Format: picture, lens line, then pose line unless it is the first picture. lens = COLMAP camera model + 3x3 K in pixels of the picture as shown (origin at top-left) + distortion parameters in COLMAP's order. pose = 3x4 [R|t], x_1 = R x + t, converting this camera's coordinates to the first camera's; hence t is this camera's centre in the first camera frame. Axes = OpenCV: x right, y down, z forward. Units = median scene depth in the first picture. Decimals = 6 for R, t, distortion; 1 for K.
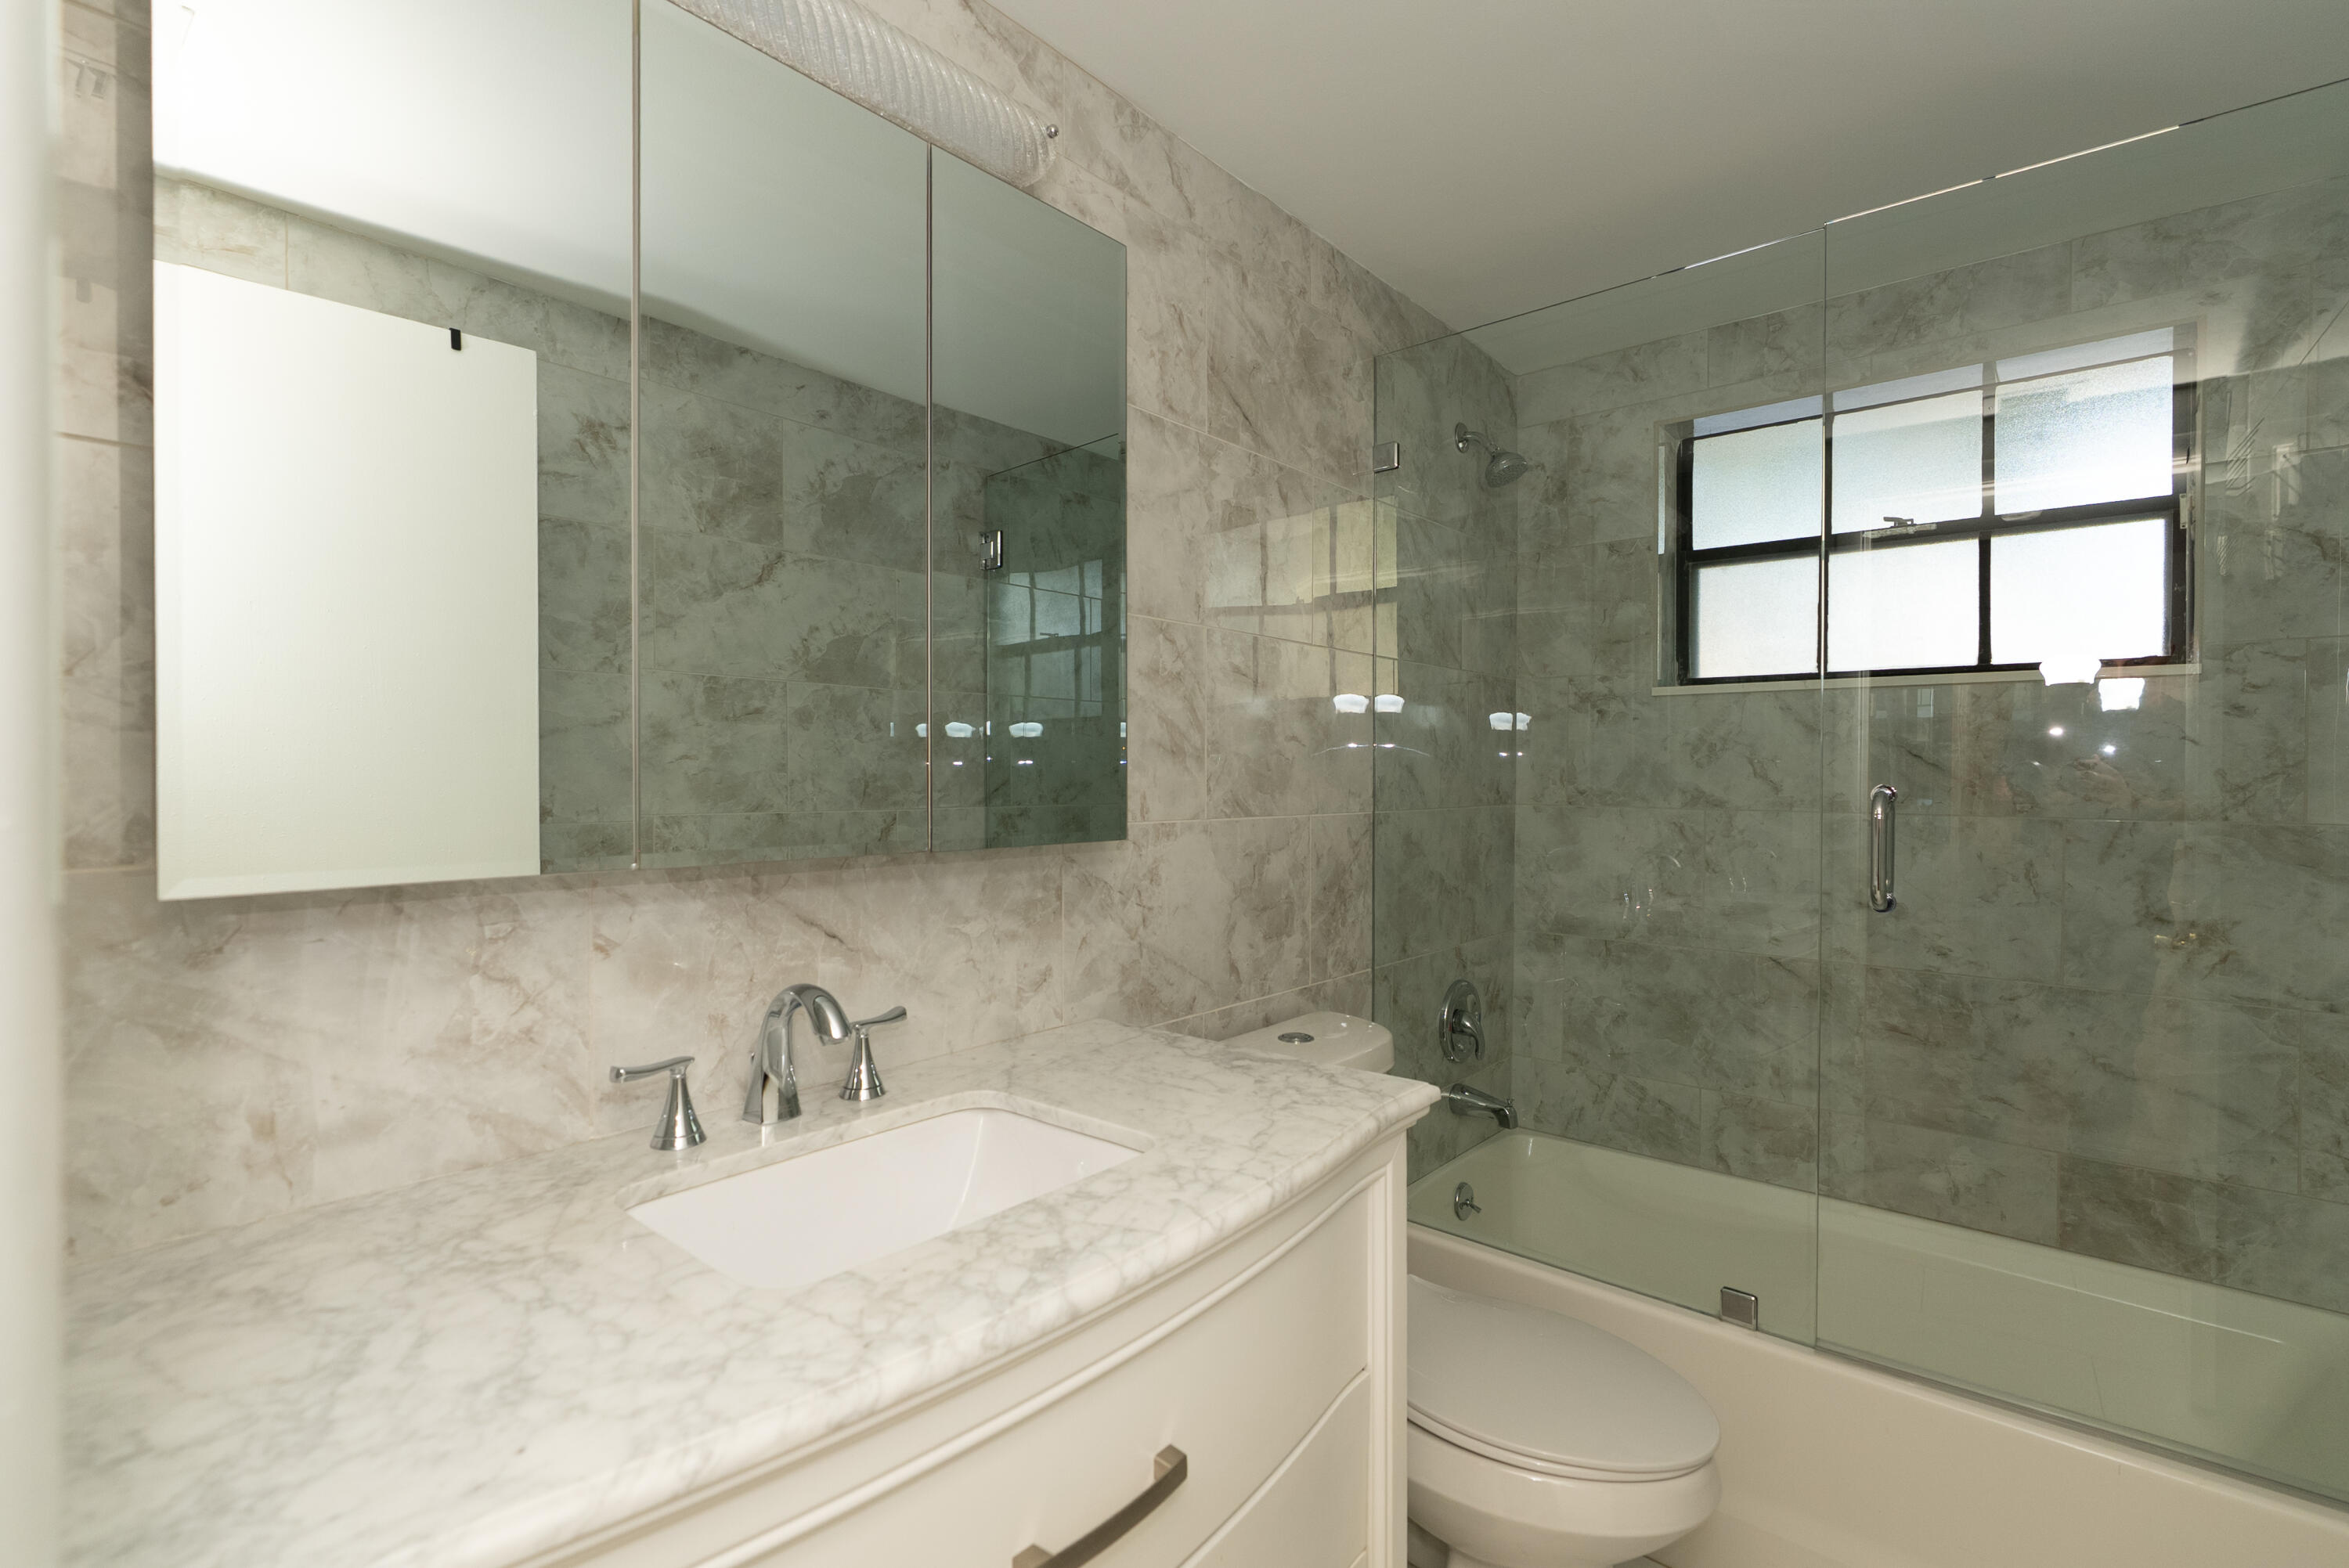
lens RADIAL K [[1086.8, 0, 1145.8], [0, 1086.8, 762.7], [0, 0, 1]] dist [-0.013288, 0.005356]
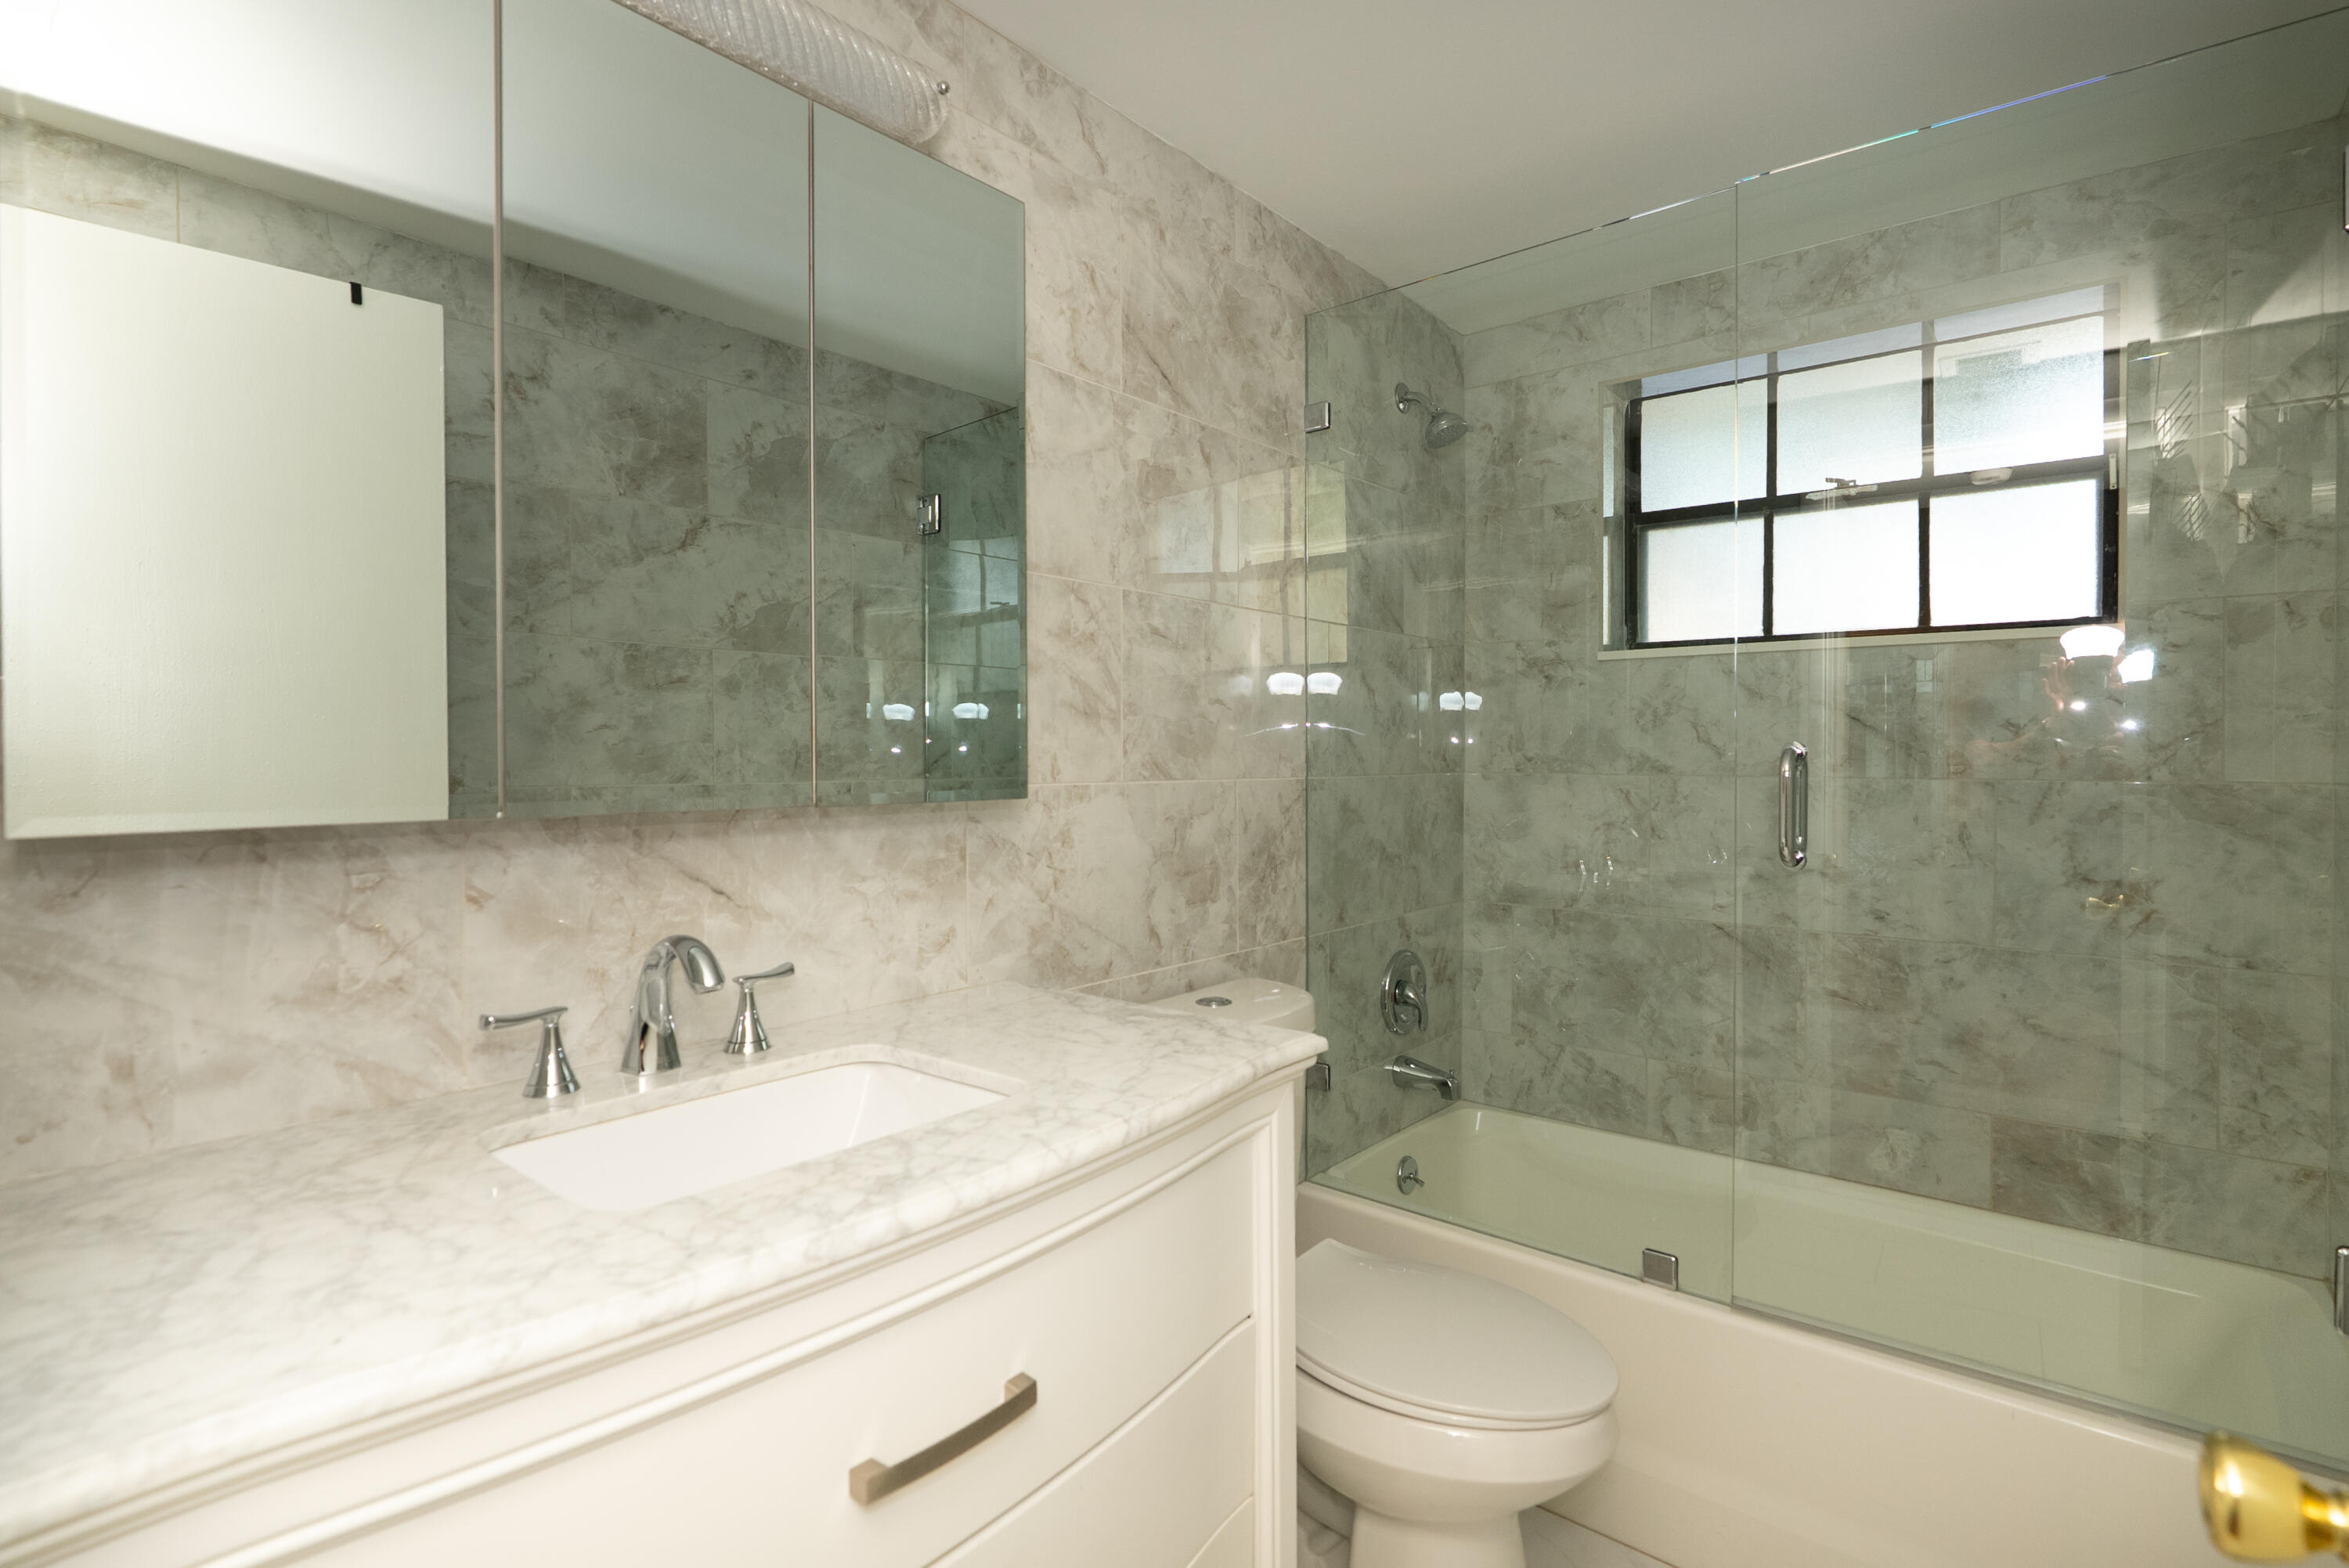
lens RADIAL K [[1142.5, 0, 1152.9], [0, 1142.5, 743.2], [0, 0, 1]] dist [-0.013164, 0.004957]
pose [[0.999808, -0.005083, 0.018923, 0.061220], [0.005088, 0.999987, -0.000255, 0.016493], [-0.018922, 0.000351, 0.999821, -0.038810]]
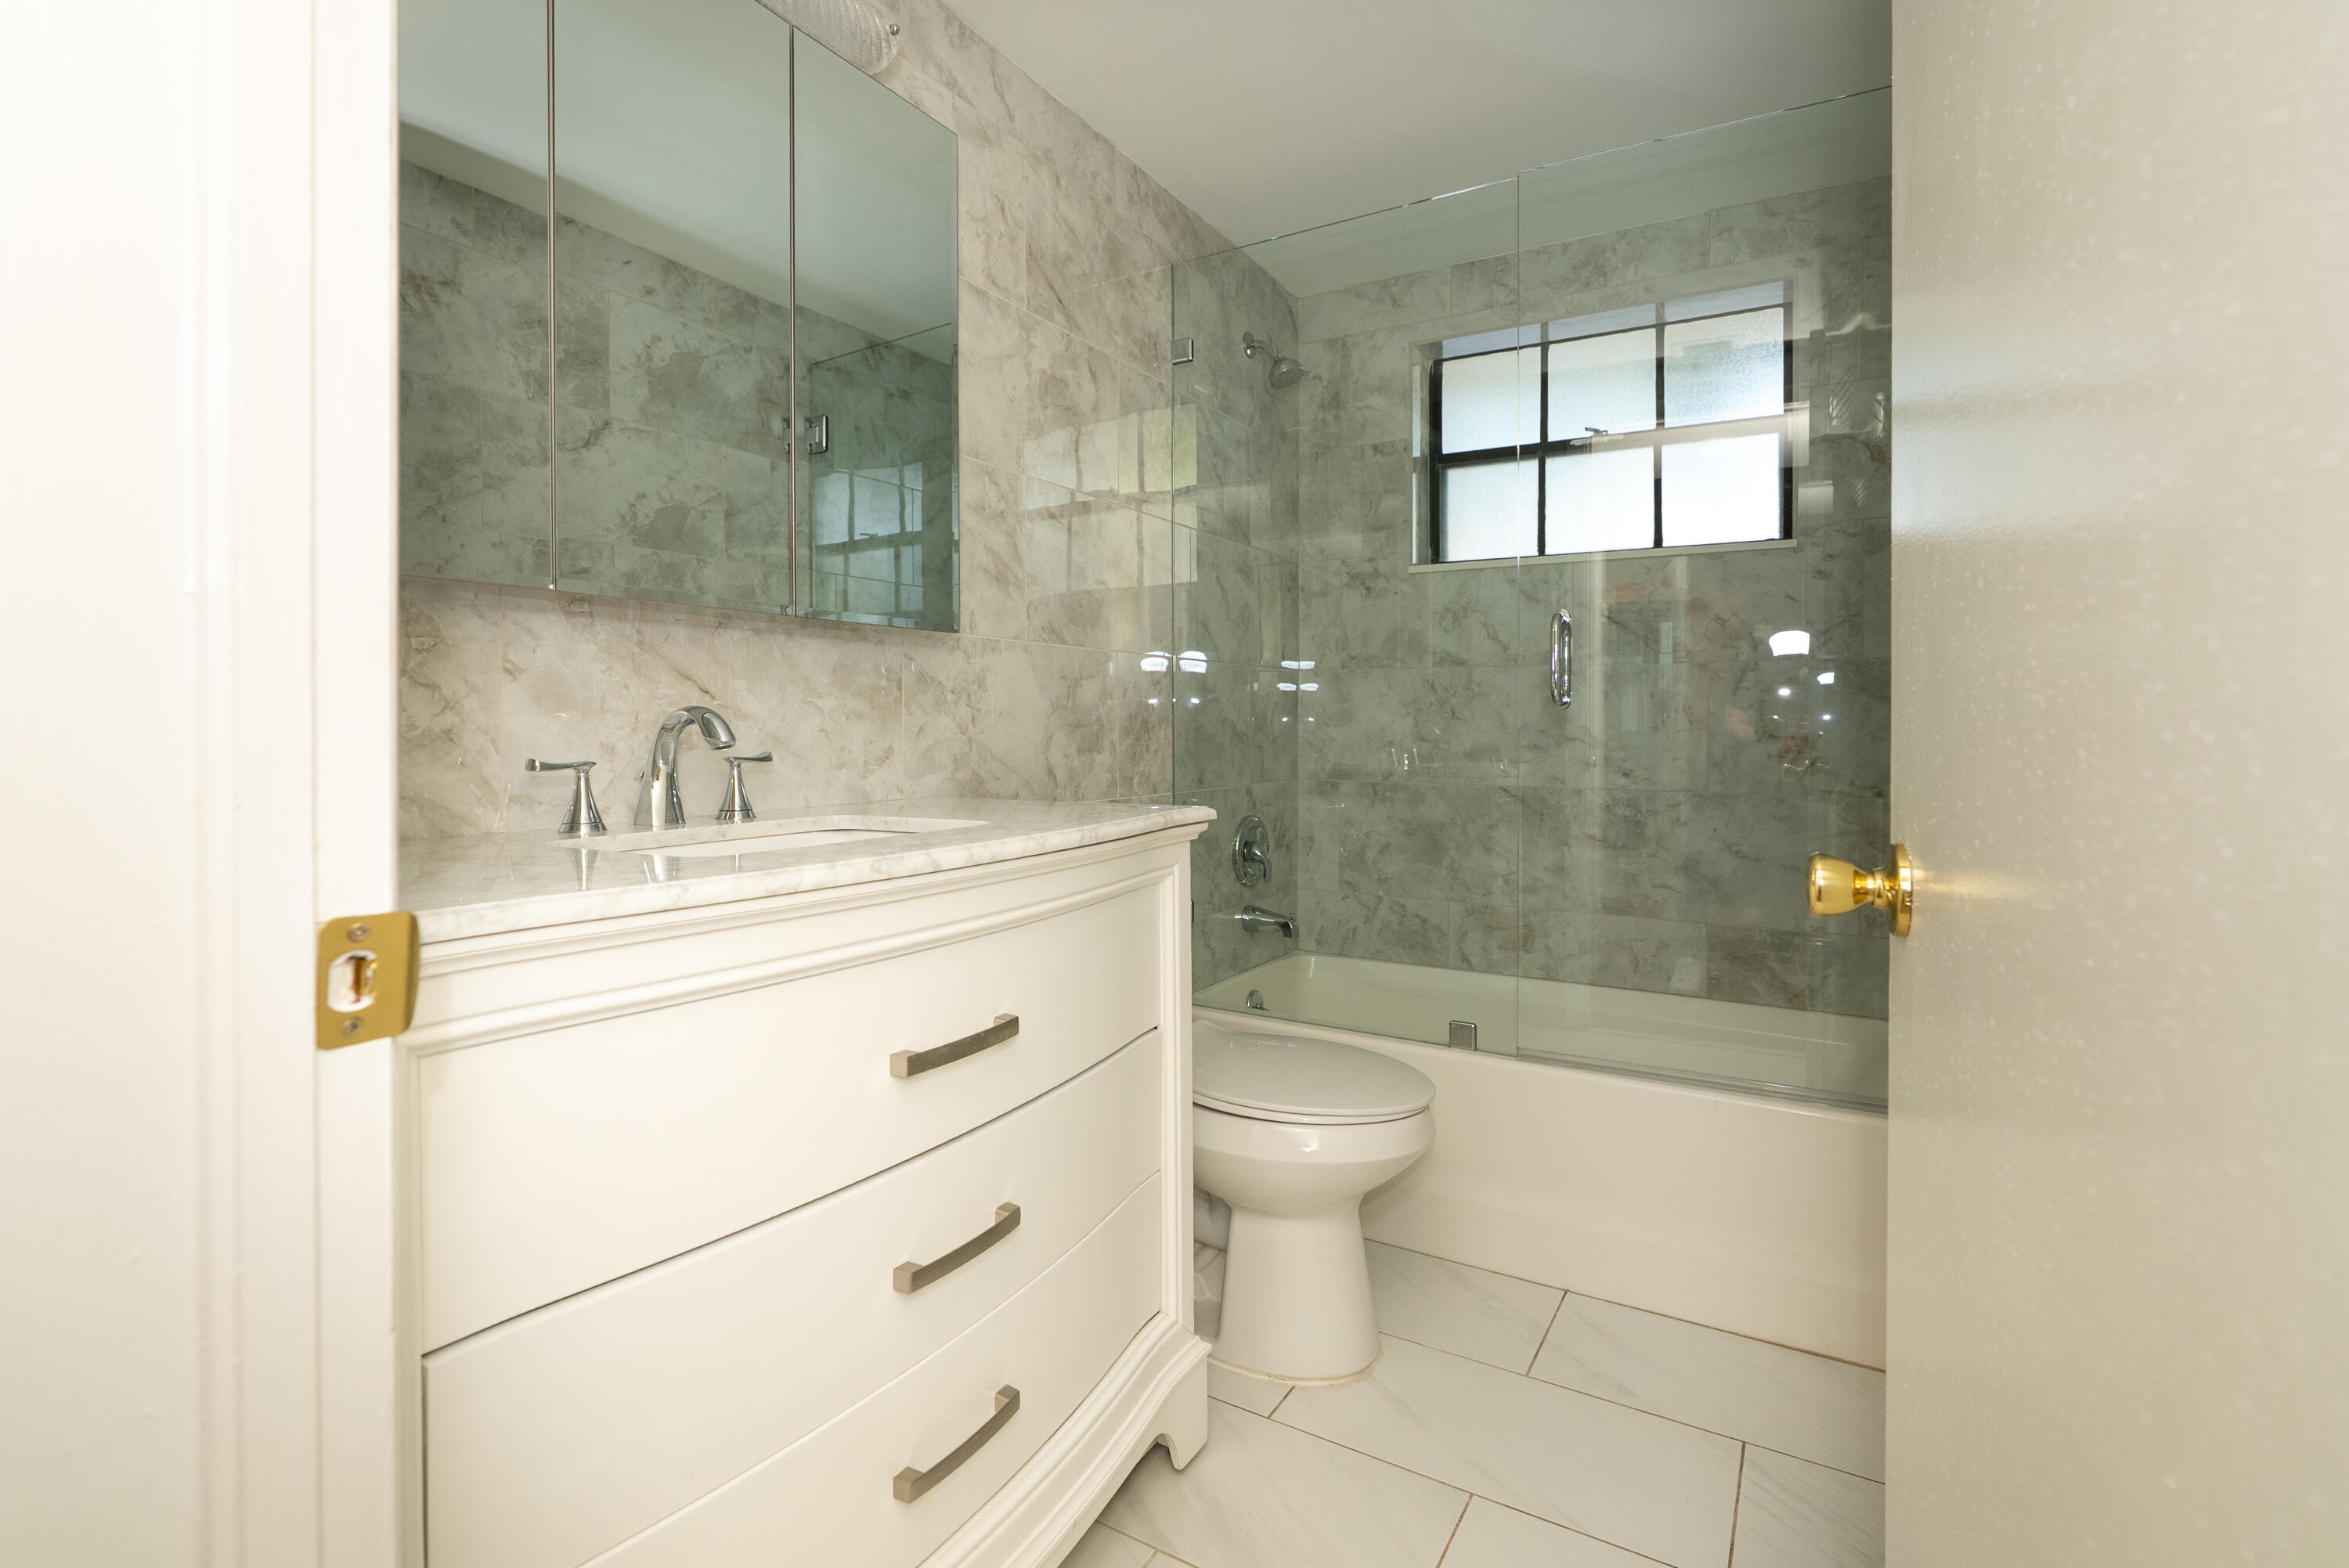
lens RADIAL K [[1086.8, 0, 1165.7], [0, 1086.8, 707.9], [0, 0, 1]] dist [-0.013288, 0.005356]
pose [[0.984007, -0.005498, 0.178045, -0.005461], [0.006378, 0.999970, -0.004371, 0.124854], [-0.178016, 0.005437, 0.984013, -0.162084]]
